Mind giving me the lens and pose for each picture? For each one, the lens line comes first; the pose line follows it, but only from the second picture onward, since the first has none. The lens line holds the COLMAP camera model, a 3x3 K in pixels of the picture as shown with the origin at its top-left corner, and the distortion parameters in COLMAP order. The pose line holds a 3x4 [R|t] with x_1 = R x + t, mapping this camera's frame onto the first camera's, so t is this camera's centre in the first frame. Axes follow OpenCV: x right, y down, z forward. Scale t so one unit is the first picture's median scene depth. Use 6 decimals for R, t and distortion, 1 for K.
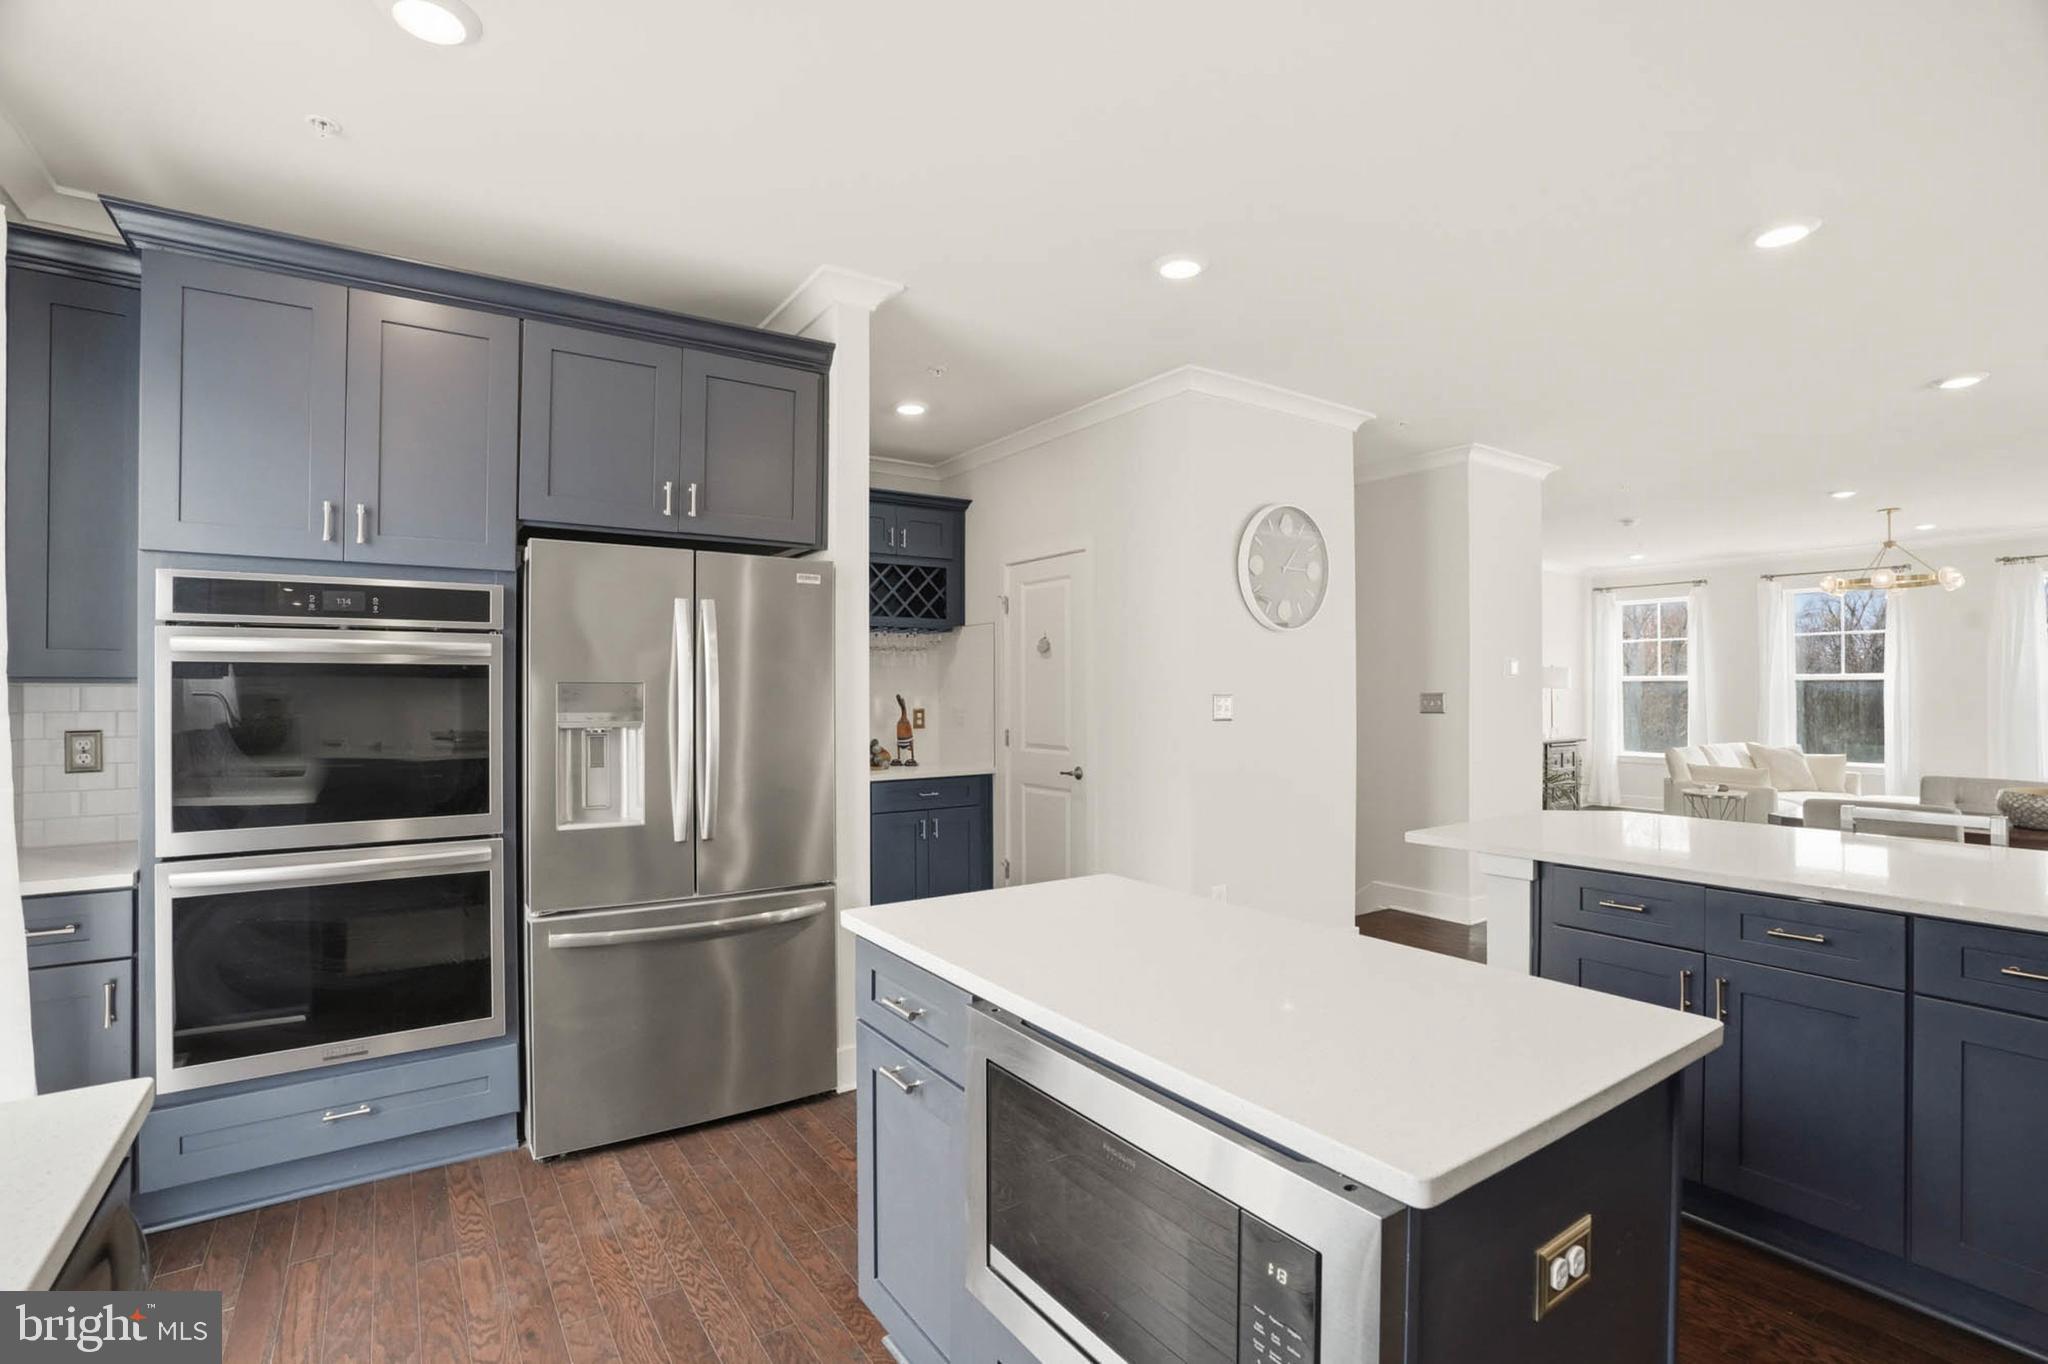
lens RADIAL K [[954.1, 0, 1017.3], [0, 954.1, 675.6], [0, 0, 1]] dist [-0.042702, 0.003710]
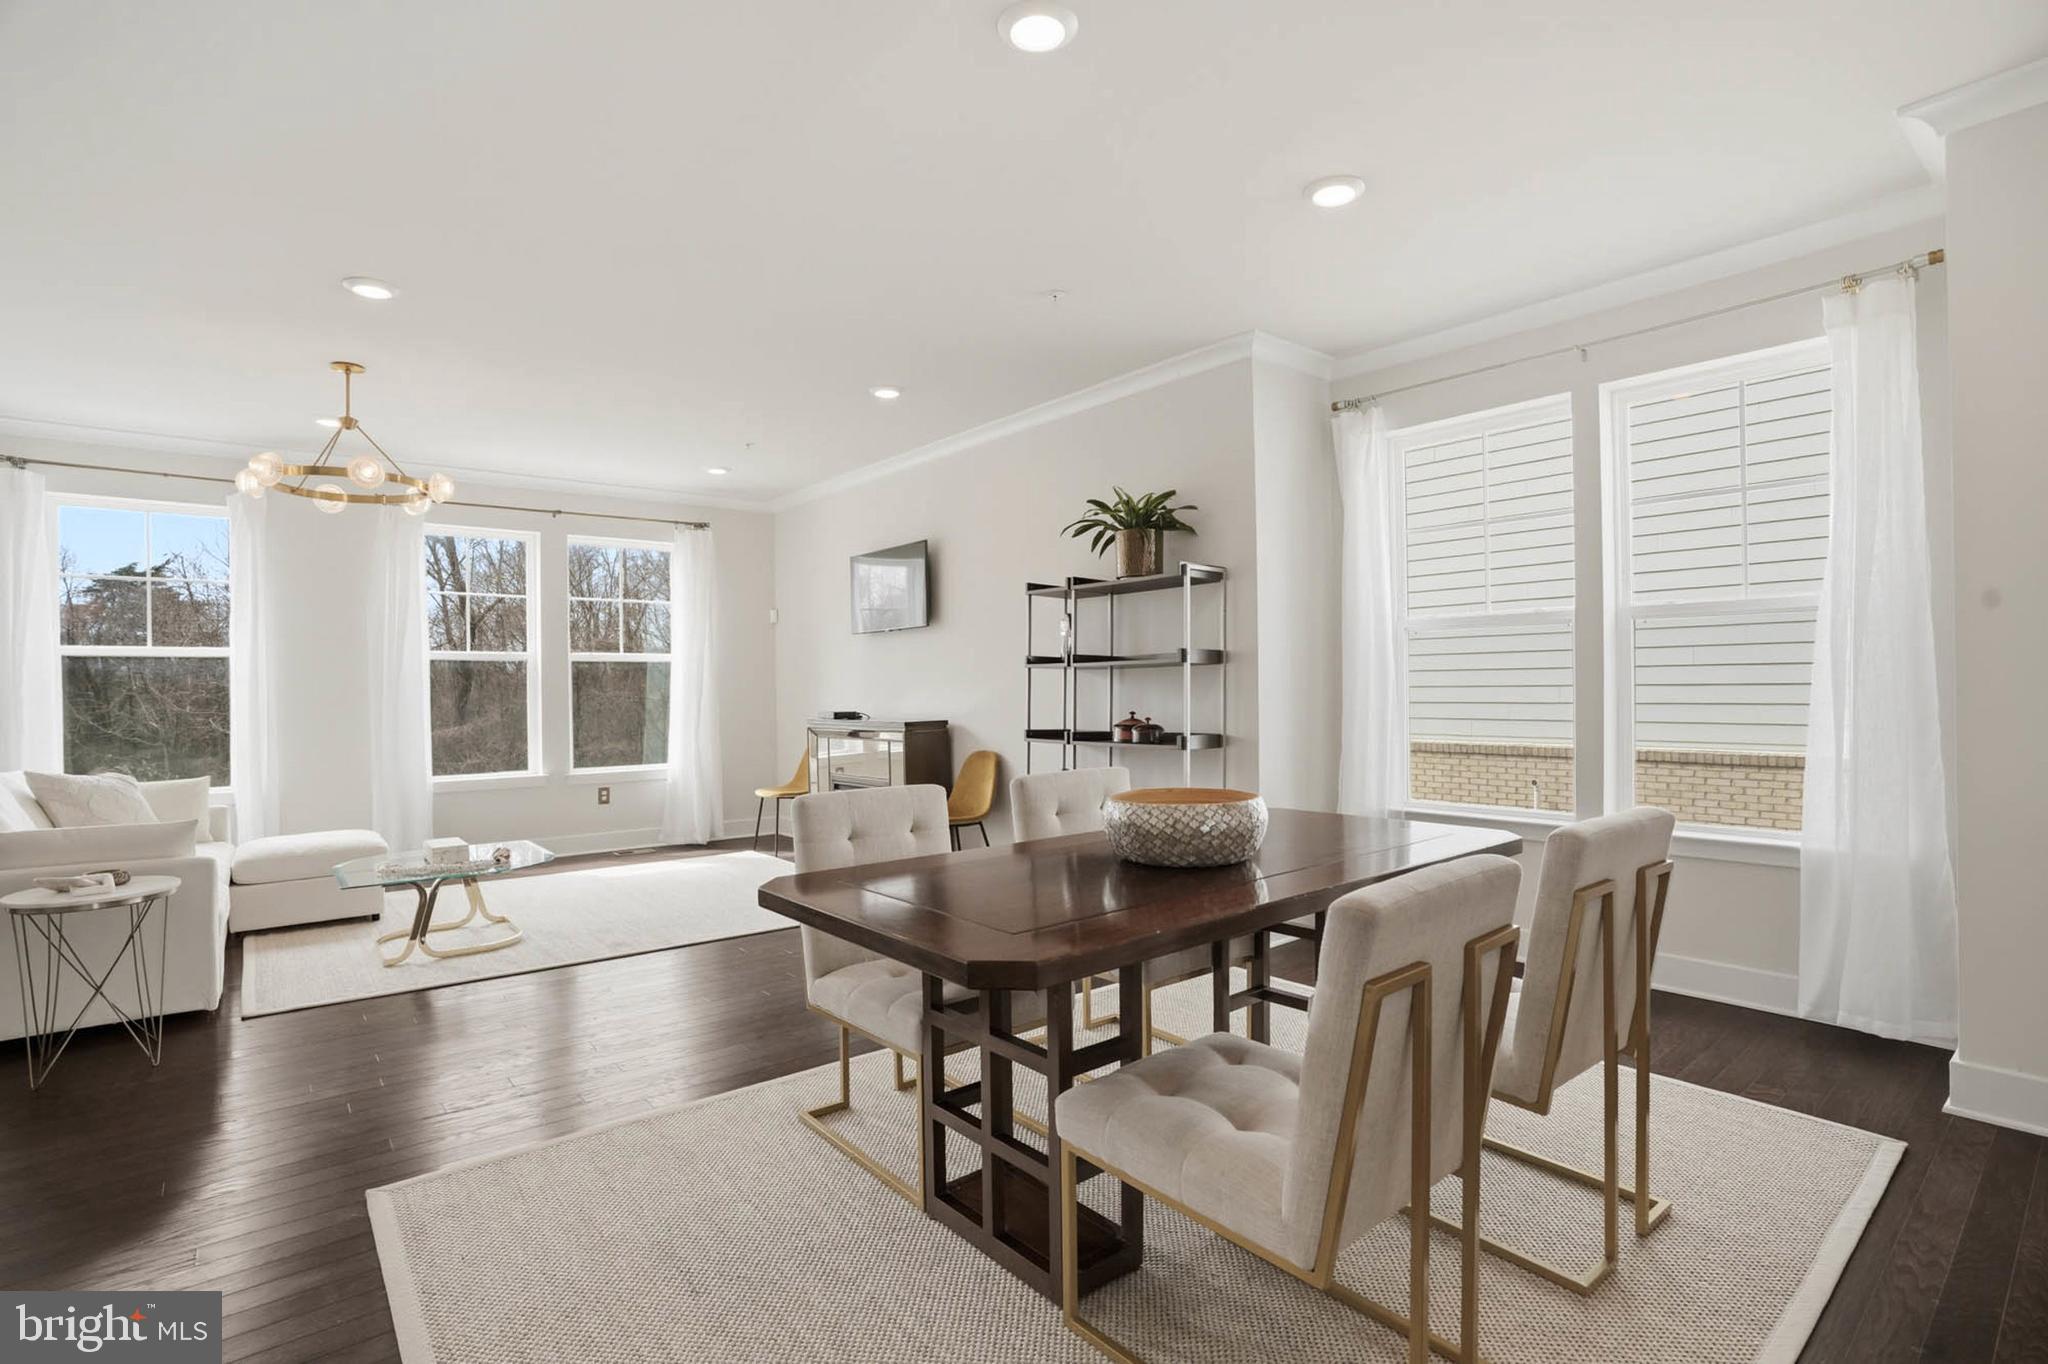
lens RADIAL K [[954.1, 0, 1013.7], [0, 954.1, 685.2], [0, 0, 1]] dist [-0.042702, 0.003710]
pose [[-0.090514, -0.000306, 0.995895, 0.244691], [0.001942, 0.999998, 0.000484, 0.026416], [-0.995893, 0.001977, -0.090513, 0.513763]]
